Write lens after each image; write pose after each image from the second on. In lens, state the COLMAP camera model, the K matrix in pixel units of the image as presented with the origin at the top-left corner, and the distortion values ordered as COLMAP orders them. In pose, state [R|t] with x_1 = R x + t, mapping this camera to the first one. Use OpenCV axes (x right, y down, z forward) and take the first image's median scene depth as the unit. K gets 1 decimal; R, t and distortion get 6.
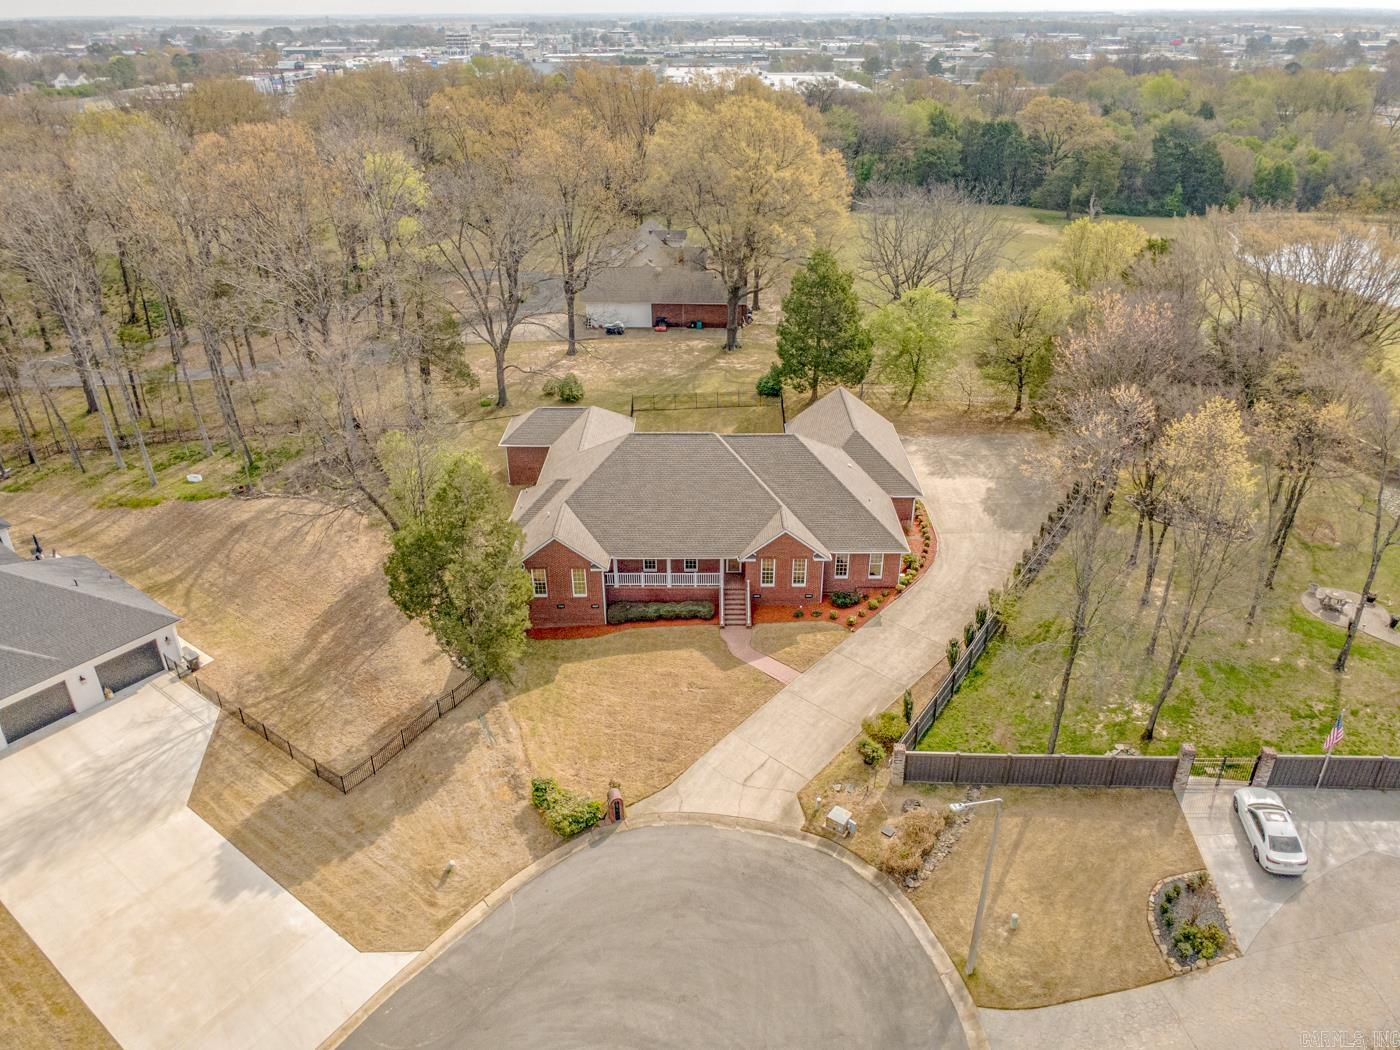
lens RADIAL K [[991.6, 0, 682.5], [0, 991.6, 528.9], [0, 0, 1]] dist [0.004198, 0.001915]
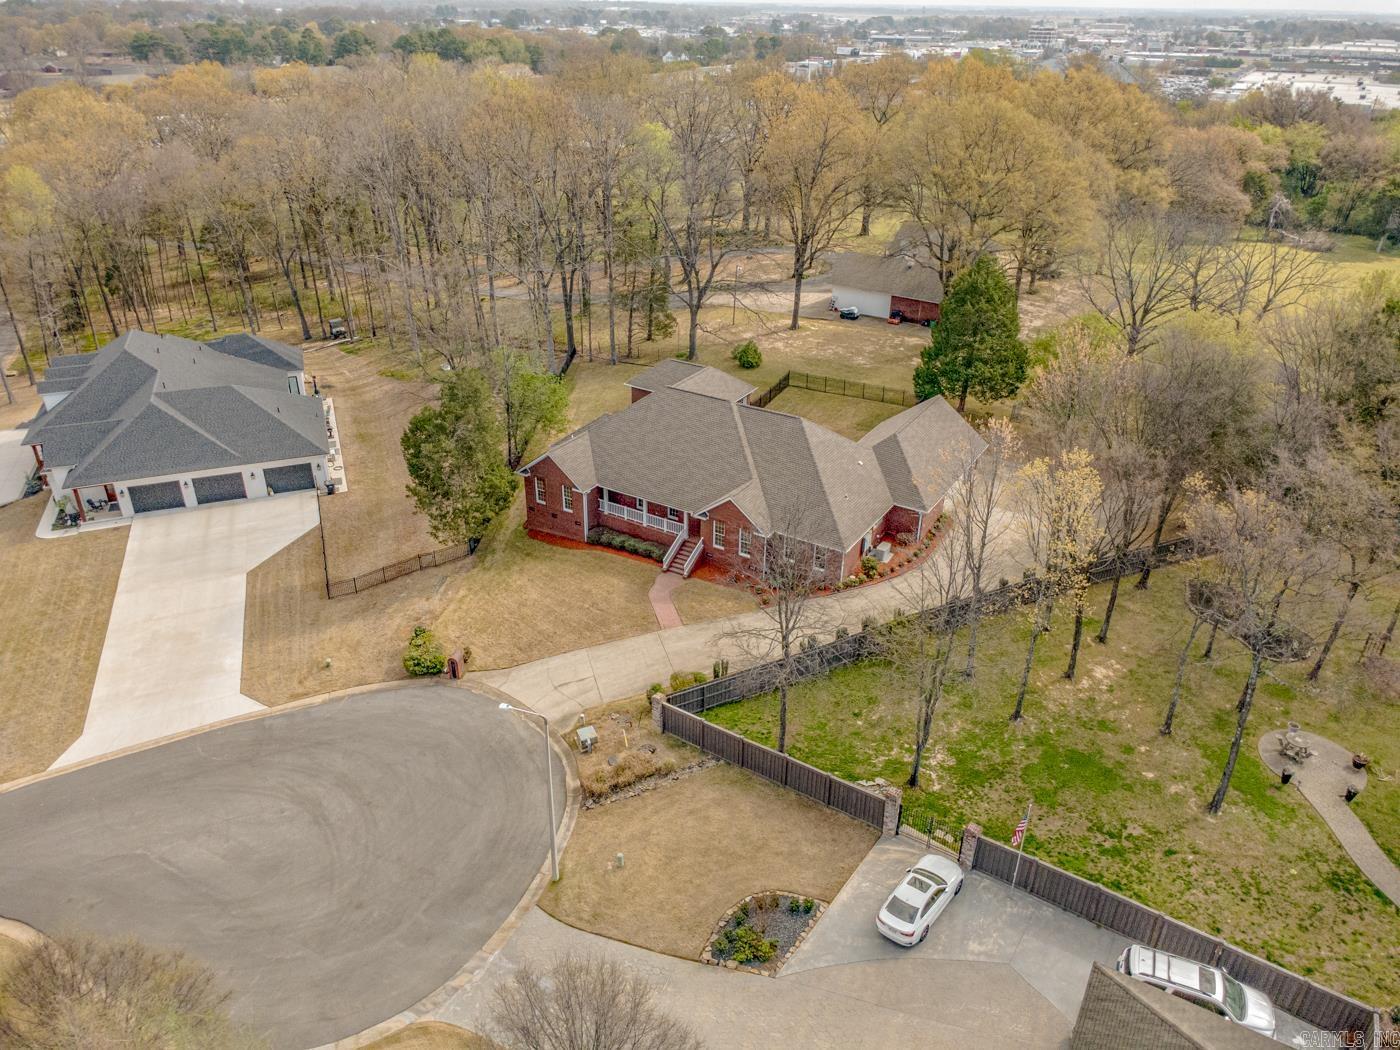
lens RADIAL K [[991.6, 0, 682.5], [0, 991.6, 528.9], [0, 0, 1]] dist [0.004198, 0.001915]
pose [[0.853683, 0.260661, -0.450867, 0.532925], [-0.257727, 0.963738, 0.069181, -0.025374], [0.452550, 0.057142, 0.889906, 0.045108]]
